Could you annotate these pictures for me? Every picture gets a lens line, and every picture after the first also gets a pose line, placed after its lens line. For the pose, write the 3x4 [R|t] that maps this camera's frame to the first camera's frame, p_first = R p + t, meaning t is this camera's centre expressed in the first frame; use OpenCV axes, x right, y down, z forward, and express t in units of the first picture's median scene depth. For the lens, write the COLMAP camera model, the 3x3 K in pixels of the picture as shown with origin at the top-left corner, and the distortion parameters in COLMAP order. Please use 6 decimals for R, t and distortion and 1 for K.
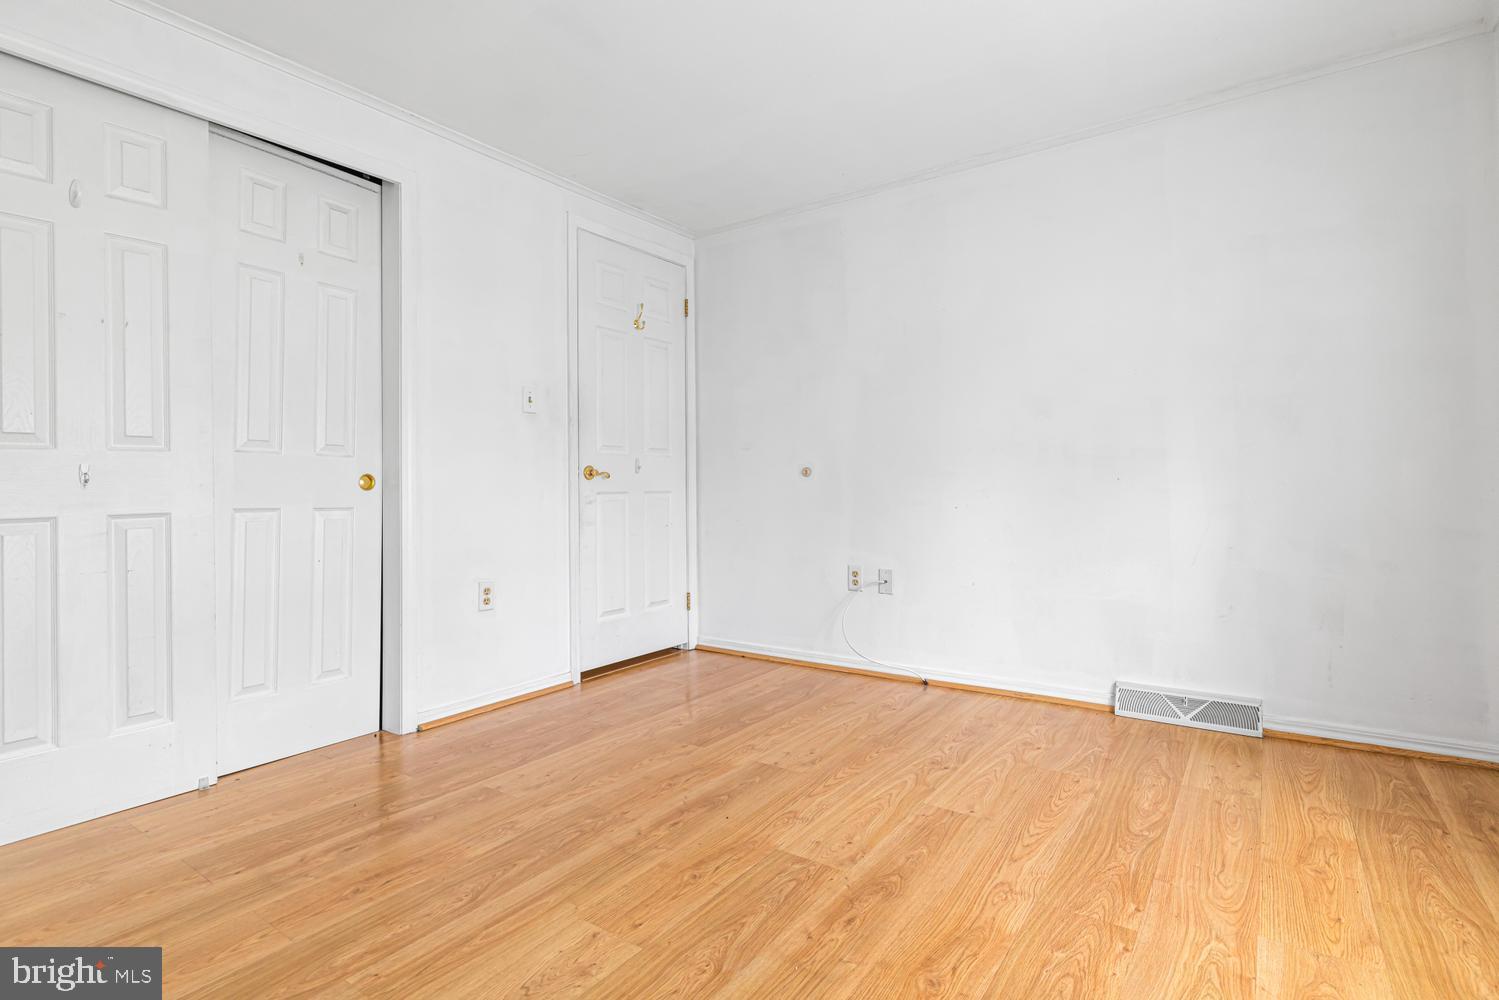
lens RADIAL K [[729.1, 0, 753.9], [0, 729.1, 488.8], [0, 0, 1]] dist [0.002416, -0.003059]
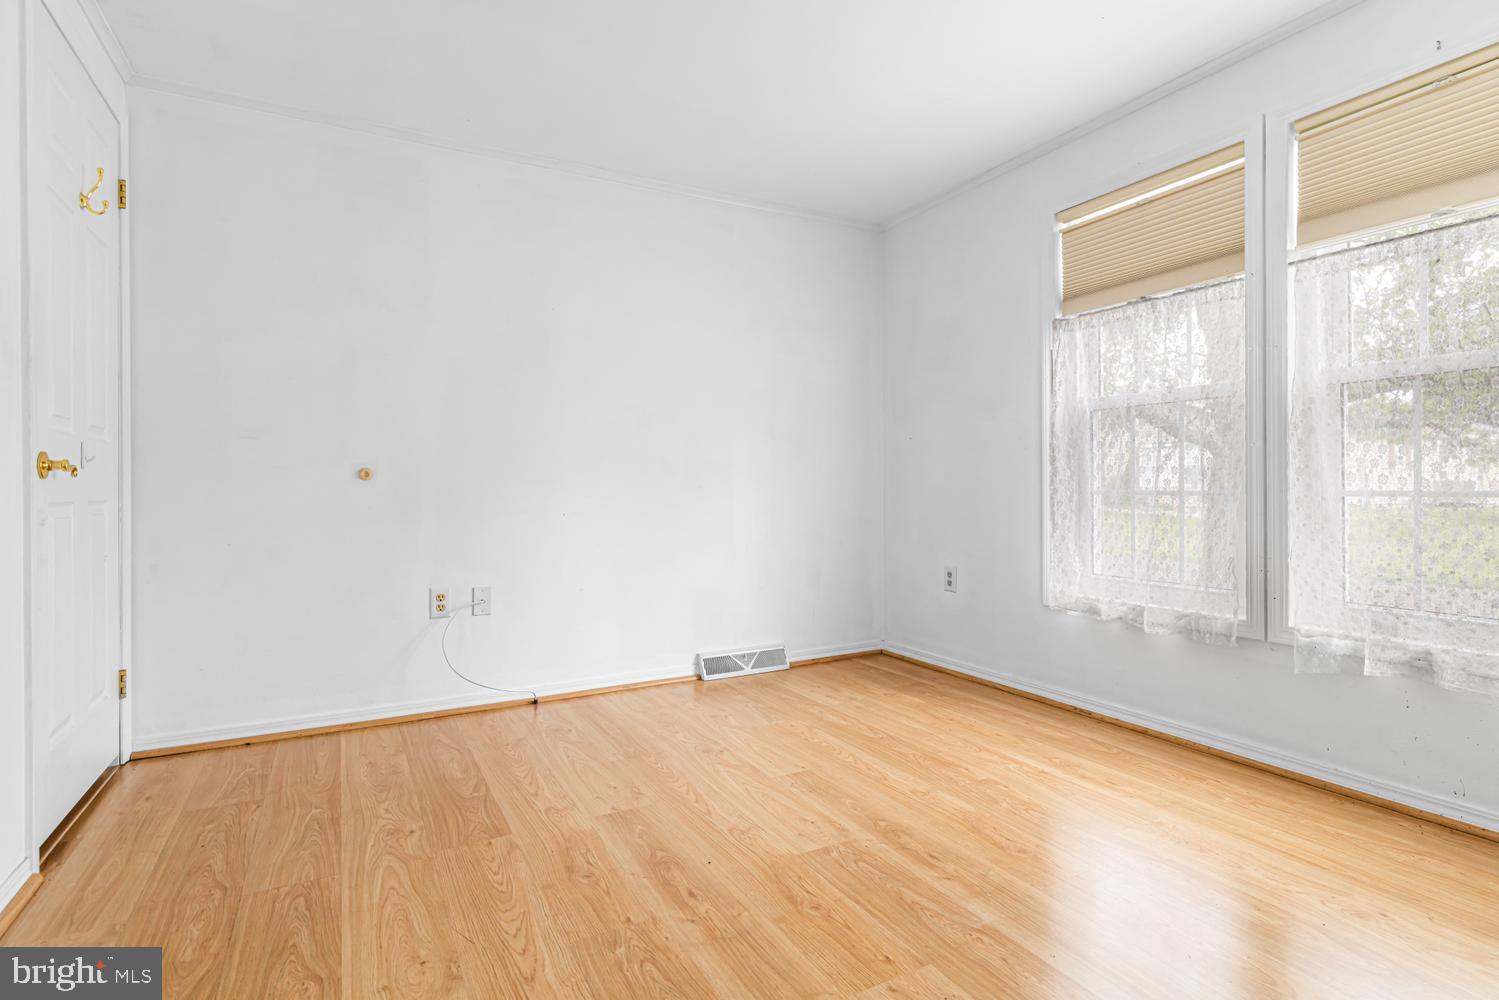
lens RADIAL K [[729.1, 0, 750.8], [0, 729.1, 498.9], [0, 0, 1]] dist [0.002416, -0.003059]
pose [[0.460468, -0.005793, 0.887657, -0.659577], [0.006128, 0.999976, 0.003347, 0.004553], [-0.887655, 0.003899, 0.460492, 0.449885]]
